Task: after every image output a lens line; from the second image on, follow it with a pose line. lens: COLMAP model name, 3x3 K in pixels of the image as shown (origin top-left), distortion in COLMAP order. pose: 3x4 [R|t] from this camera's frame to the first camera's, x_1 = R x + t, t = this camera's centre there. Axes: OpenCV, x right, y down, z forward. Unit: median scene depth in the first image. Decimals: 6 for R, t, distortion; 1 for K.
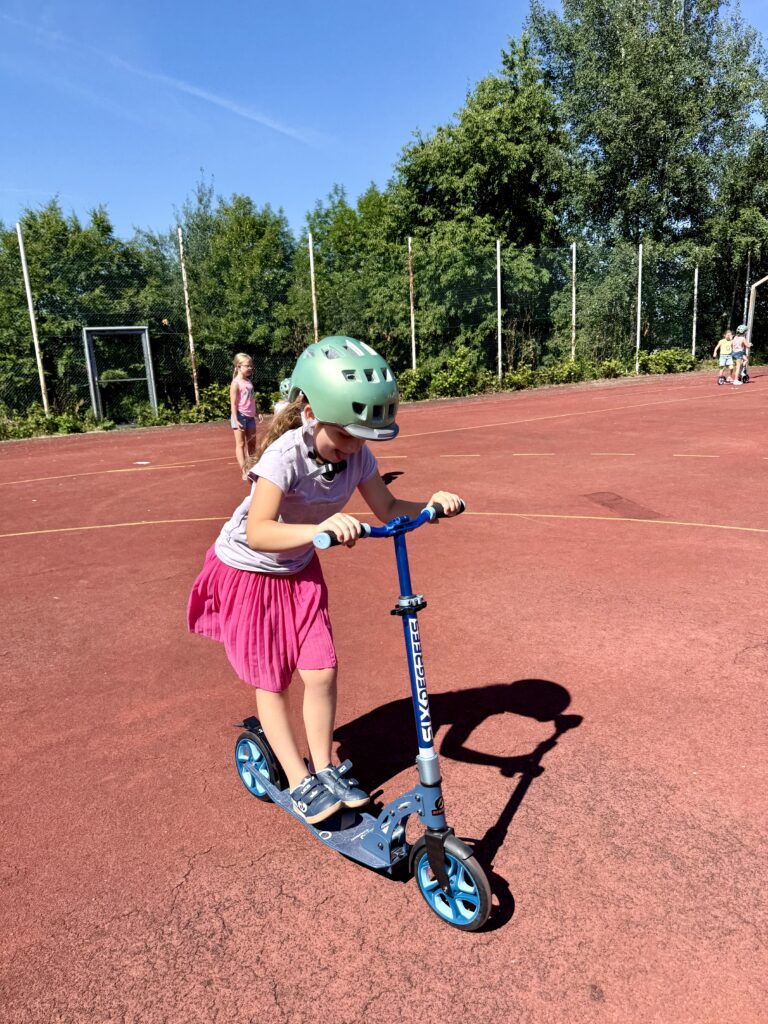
lens RADIAL K [[745.4, 0, 384.0], [0, 745.4, 512.0], [0, 0, 1]] dist [0.027814, -0.031222]
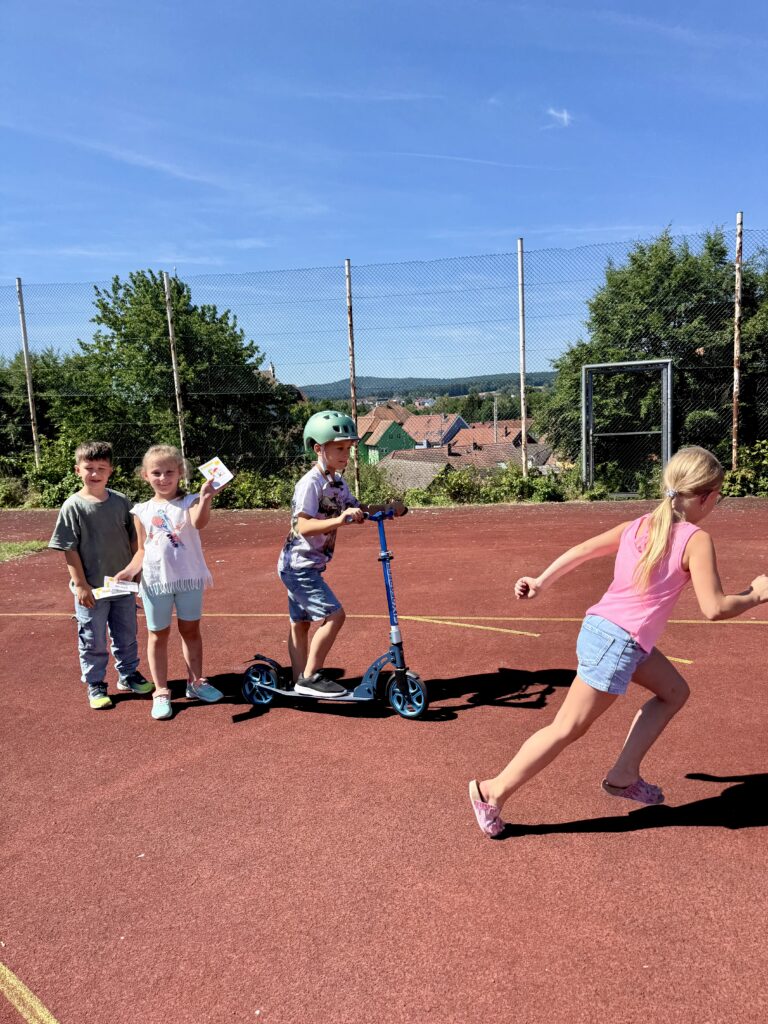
lens RADIAL K [[745.4, 0, 384.0], [0, 745.4, 512.0], [0, 0, 1]] dist [0.027814, -0.031222]
pose [[0.704284, 0.096465, -0.703334, 0.003318], [-0.129368, 0.991576, 0.006457, -0.031418], [0.698032, 0.086441, 0.710830, 0.135971]]
